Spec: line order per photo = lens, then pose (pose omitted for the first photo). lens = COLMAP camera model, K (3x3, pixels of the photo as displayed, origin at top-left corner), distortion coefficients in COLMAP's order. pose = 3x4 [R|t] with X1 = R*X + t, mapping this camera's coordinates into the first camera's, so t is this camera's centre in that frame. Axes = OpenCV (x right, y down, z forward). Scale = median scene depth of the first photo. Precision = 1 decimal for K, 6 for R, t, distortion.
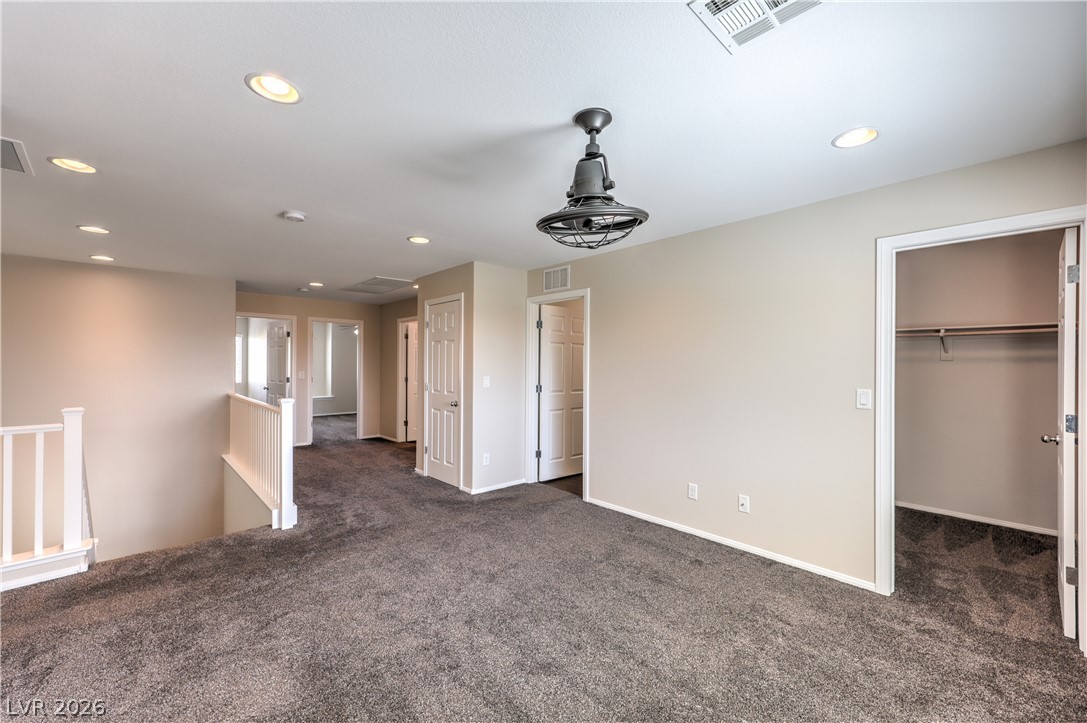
lens RADIAL K [[444.1, 0, 550.9], [0, 444.1, 361.0], [0, 0, 1]] dist [-0.000508, -0.000211]
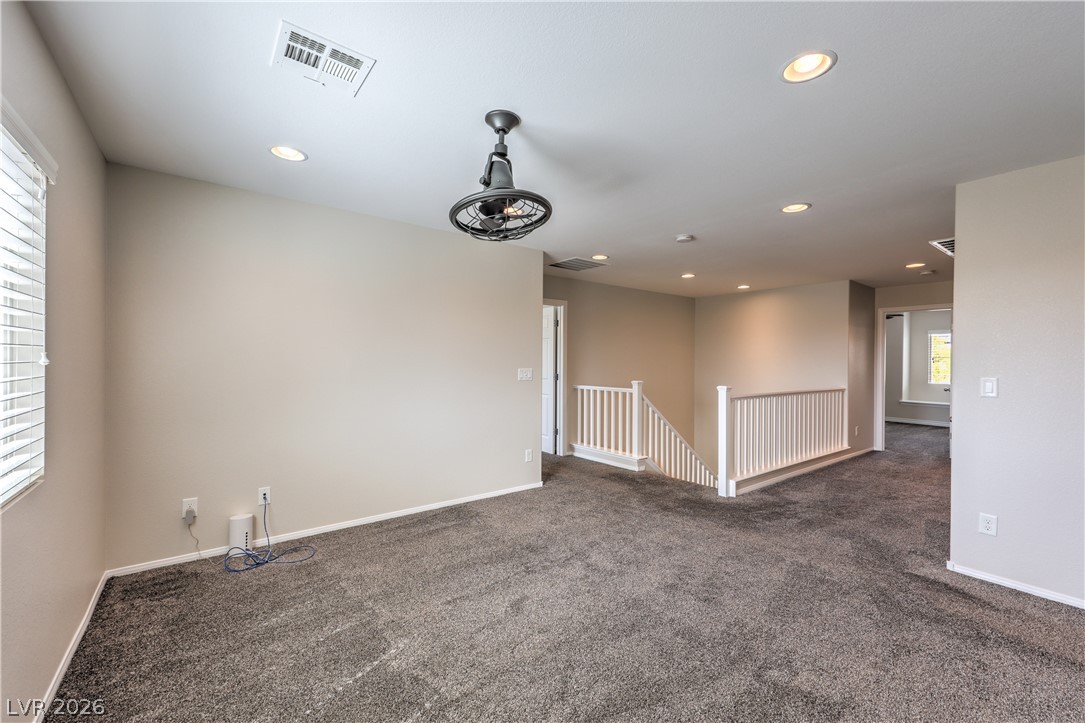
lens RADIAL K [[443.2, 0, 549.9], [0, 443.2, 361.0], [0, 0, 1]] dist [-0.000508, -0.000211]
pose [[-0.106809, -0.002842, -0.994276, 0.773572], [-0.003645, 0.999990, -0.002467, 0.028761], [0.994273, 0.003361, -0.106818, 0.825346]]
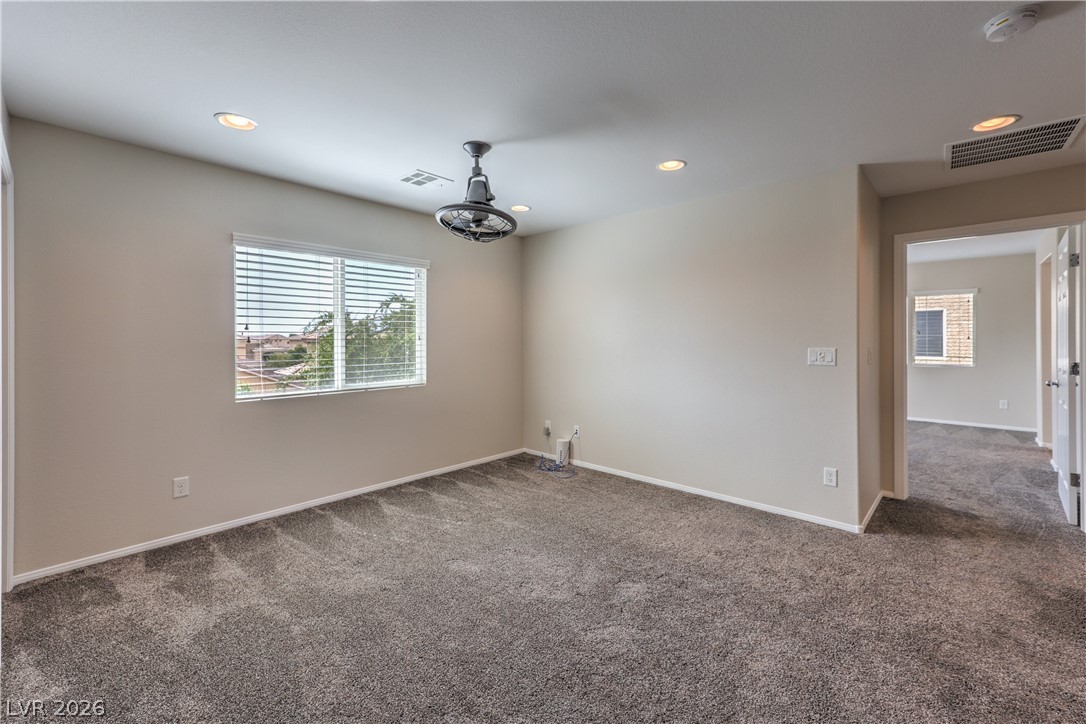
lens RADIAL K [[451.2, 0, 548.7], [0, 451.2, 341.0], [0, 0, 1]] dist [0.000357, -0.000029]
pose [[-0.998300, -0.001371, -0.058263, -0.030959], [-0.001472, 0.999997, 0.001695, 0.033971], [0.058260, 0.001778, -0.998300, 1.609826]]
